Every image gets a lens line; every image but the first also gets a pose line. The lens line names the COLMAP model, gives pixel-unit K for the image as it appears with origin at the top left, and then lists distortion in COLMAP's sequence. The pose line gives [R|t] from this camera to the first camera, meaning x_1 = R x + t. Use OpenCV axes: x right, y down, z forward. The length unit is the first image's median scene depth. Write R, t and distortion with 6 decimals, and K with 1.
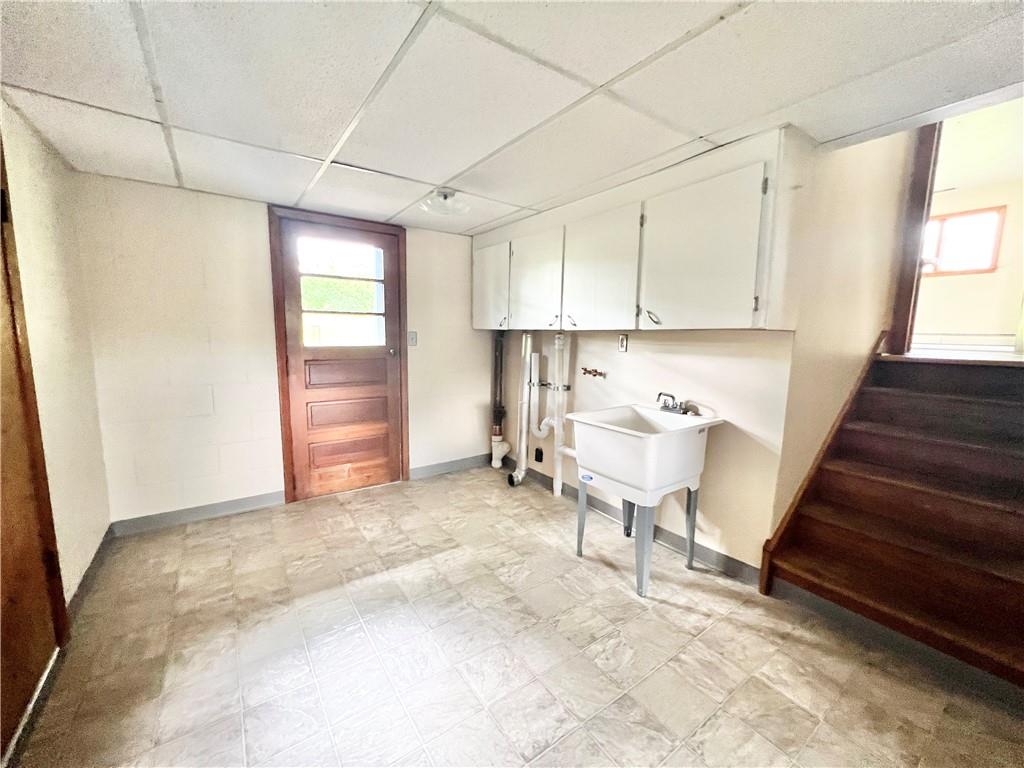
lens RADIAL K [[410.7, 0, 512.0], [0, 410.7, 384.0], [0, 0, 1]] dist [-0.000444, -0.000069]
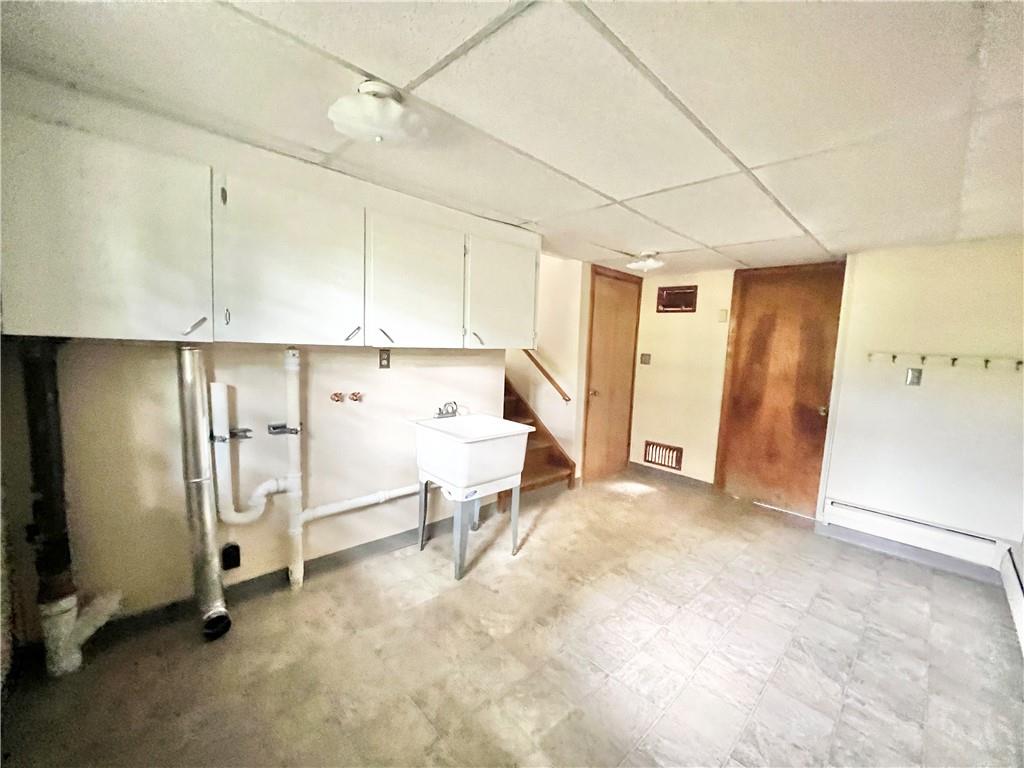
lens RADIAL K [[410.7, 0, 512.0], [0, 410.7, 384.0], [0, 0, 1]] dist [-0.000444, -0.000069]
pose [[-0.143380, -0.111671, 0.983347, -0.755229], [0.082973, 0.988759, 0.124384, -0.151111], [-0.986183, 0.099425, -0.132502, 0.946706]]
